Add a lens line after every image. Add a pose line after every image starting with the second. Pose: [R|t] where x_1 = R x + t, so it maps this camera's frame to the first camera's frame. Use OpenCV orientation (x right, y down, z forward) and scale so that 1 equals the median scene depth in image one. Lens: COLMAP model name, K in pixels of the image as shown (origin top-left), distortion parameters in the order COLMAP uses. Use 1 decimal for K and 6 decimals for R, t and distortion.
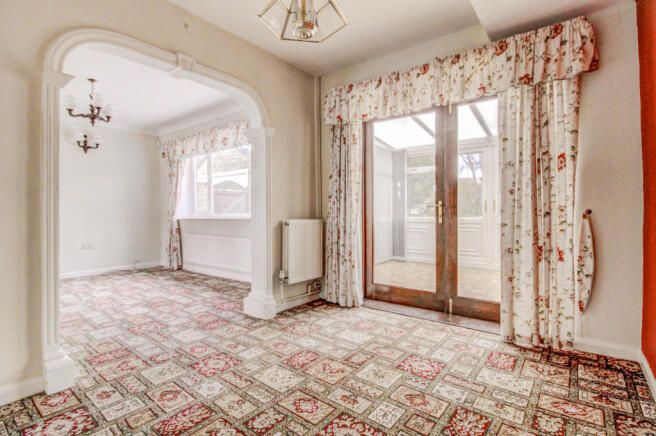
lens RADIAL K [[318.9, 0, 329.3], [0, 318.9, 224.7], [0, 0, 1]] dist [-0.037589, -0.000550]
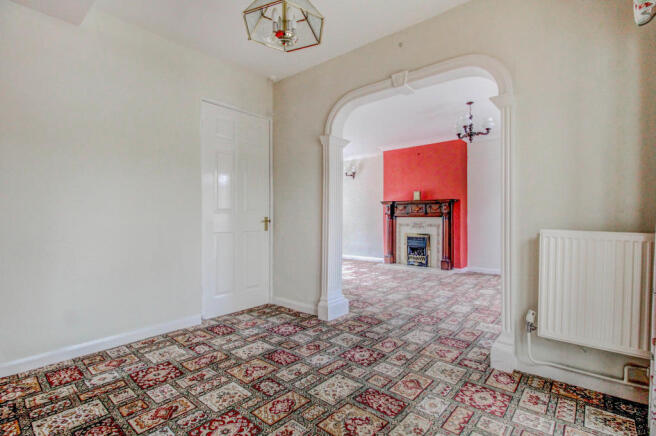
lens RADIAL K [[313.4, 0, 328.0], [0, 313.4, 218.0], [0, 0, 1]] dist [-0.002253, -0.012814]
pose [[-0.045541, 0.014534, -0.998857, 0.723677], [-0.043817, 0.998903, 0.016533, -0.046798], [0.998001, 0.044519, -0.044854, 0.913746]]
